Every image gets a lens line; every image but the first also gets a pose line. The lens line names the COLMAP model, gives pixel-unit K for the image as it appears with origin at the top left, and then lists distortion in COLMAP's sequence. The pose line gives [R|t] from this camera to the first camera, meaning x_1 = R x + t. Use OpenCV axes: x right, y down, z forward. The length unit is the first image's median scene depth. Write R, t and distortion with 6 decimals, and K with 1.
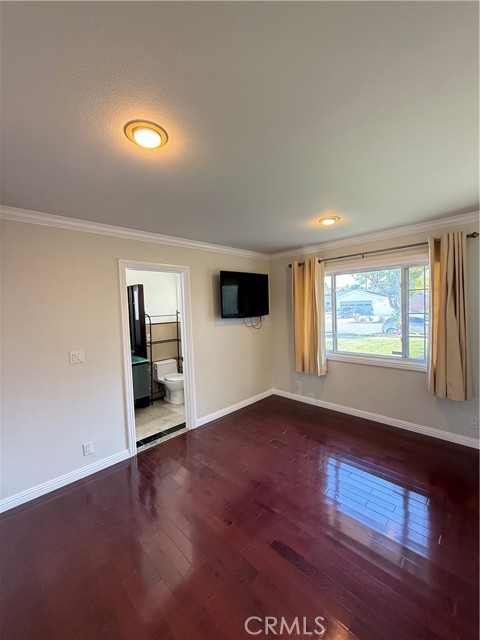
lens RADIAL K [[255.2, 0, 239.9], [0, 255.2, 318.6], [0, 0, 1]] dist [0.000294, -0.000267]
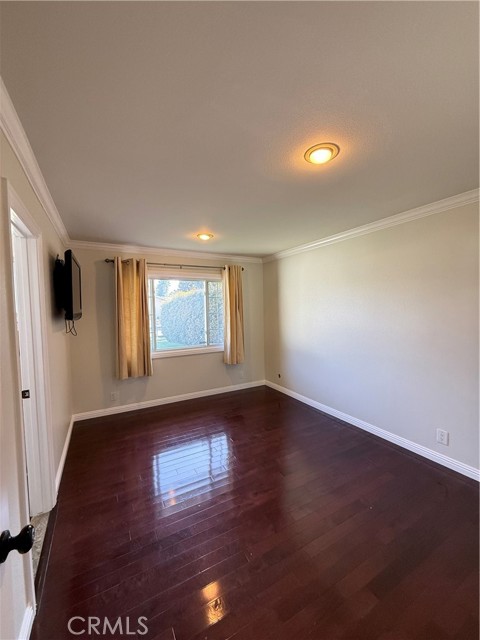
lens RADIAL K [[255.2, 0, 239.9], [0, 255.2, 318.6], [0, 0, 1]] dist [0.000294, -0.000267]
pose [[0.279007, -0.008524, 0.960251, -0.620112], [0.053341, 0.998554, -0.006635, 0.025985], [-0.958807, 0.053072, 0.279058, 0.397745]]
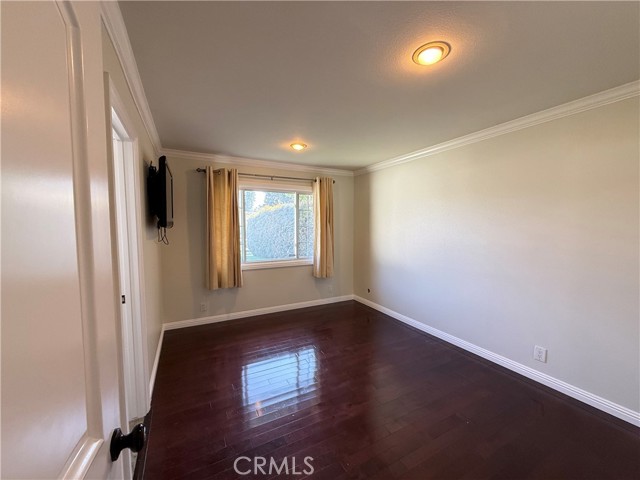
lens RADIAL K [[255.2, 0, 320.0], [0, 255.2, 240.0], [0, 0, 1]] dist [0.000294, -0.000267]
pose [[0.294477, -0.020892, 0.955430, -0.616669], [0.035251, 0.999318, 0.010987, 0.042373], [-0.955008, 0.030444, 0.295013, 0.431682]]
